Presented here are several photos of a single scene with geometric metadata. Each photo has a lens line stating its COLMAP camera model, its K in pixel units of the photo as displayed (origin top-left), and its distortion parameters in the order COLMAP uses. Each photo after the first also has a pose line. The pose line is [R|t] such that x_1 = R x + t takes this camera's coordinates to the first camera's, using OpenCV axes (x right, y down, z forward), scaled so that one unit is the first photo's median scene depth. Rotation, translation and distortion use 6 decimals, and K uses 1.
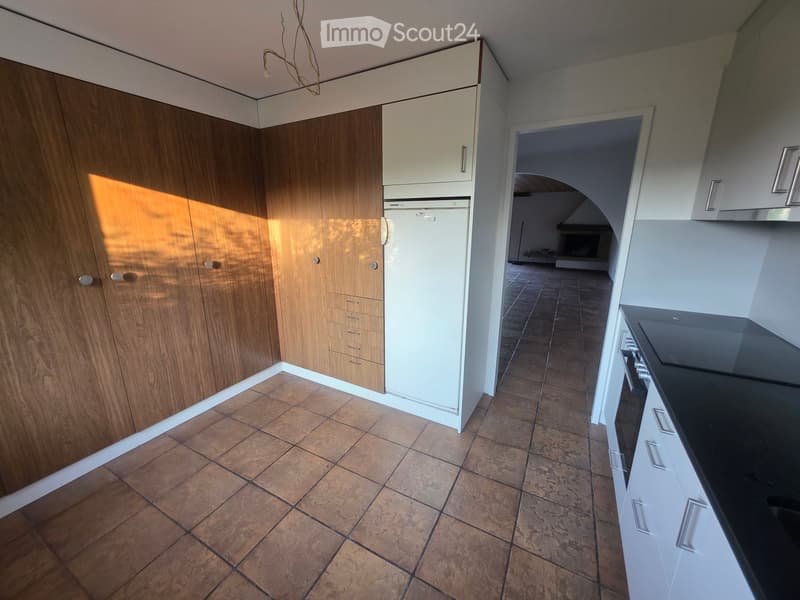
lens RADIAL K [[321.6, 0, 393.8], [0, 321.6, 299.6], [0, 0, 1]] dist [-0.003135, -0.000330]
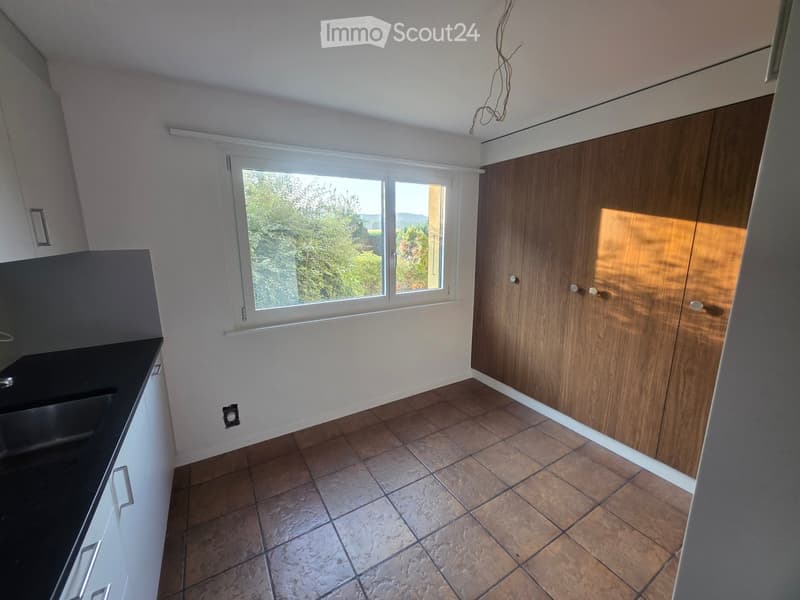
lens RADIAL K [[321.6, 0, 393.8], [0, 321.6, 299.6], [0, 0, 1]] dist [-0.003135, -0.000330]
pose [[-0.521362, 0.169757, -0.836280, 0.479458], [-0.208235, 0.925077, 0.317602, -0.240271], [0.827538, 0.339728, -0.446951, 0.833842]]
